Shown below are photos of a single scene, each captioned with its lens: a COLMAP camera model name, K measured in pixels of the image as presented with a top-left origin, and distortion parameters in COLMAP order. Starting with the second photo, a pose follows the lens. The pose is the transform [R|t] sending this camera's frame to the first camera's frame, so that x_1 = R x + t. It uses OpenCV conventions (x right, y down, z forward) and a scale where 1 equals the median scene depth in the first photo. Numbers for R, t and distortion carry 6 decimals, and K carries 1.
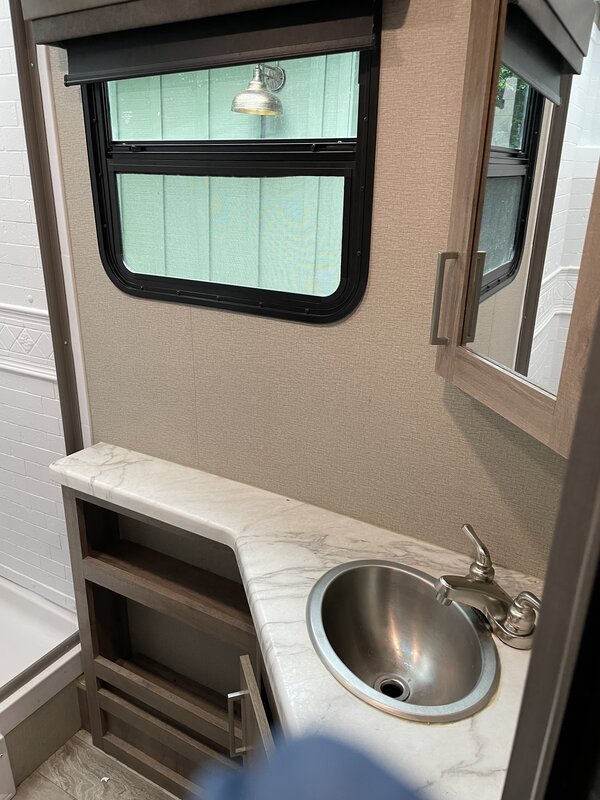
lens RADIAL K [[605.5, 0, 296.1], [0, 605.5, 401.1], [0, 0, 1]] dist [0.086708, -0.109686]
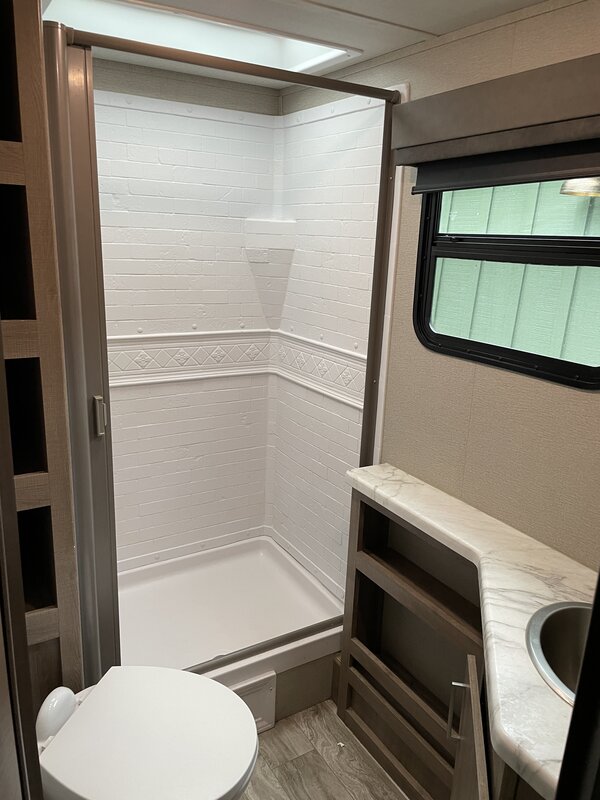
lens RADIAL K [[605.5, 0, 298.1], [0, 605.5, 397.2], [0, 0, 1]] dist [0.086708, -0.109686]
pose [[0.879298, 0.141432, -0.454788, 0.073809], [-0.188924, 0.980128, -0.060465, 0.049539], [0.437199, 0.139087, 0.888545, -0.221867]]
